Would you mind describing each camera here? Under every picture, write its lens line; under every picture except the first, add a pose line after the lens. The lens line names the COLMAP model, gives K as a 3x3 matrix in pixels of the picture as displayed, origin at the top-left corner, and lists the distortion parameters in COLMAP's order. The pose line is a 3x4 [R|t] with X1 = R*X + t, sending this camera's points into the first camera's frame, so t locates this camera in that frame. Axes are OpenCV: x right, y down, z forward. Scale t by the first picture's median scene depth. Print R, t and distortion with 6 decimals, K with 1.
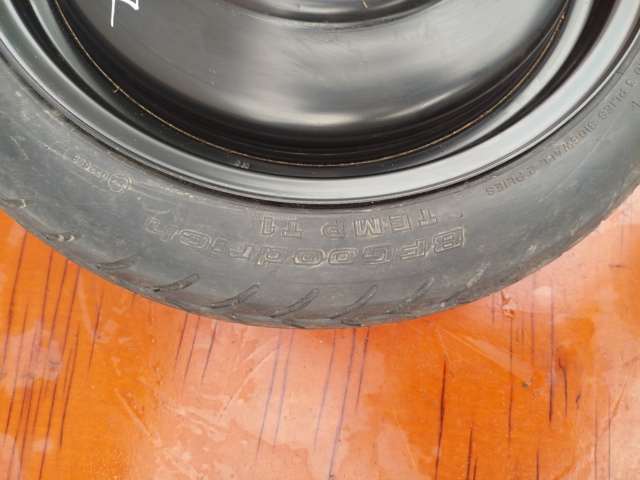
lens RADIAL K [[458.5, 0, 319.7], [0, 458.5, 244.1], [0, 0, 1]] dist [-0.004978, -0.006314]
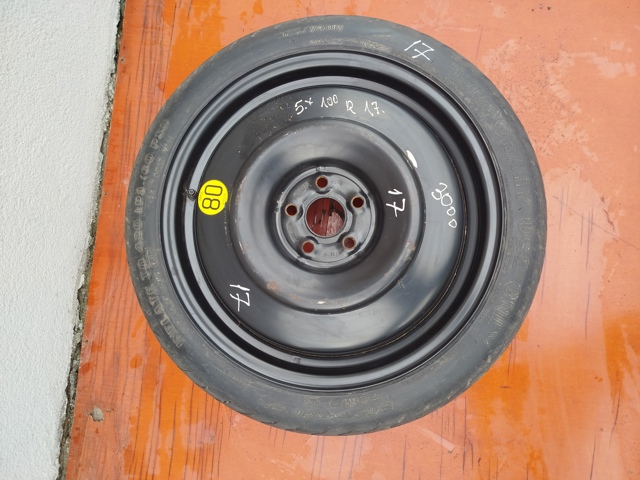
lens RADIAL K [[458.5, 0, 321.9], [0, 458.5, 237.5], [0, 0, 1]] dist [-0.004978, -0.006314]
pose [[0.989332, -0.032154, -0.142087, 0.237007], [0.040105, 0.997765, 0.053453, -0.737242], [0.140050, -0.058582, 0.988410, -0.937853]]
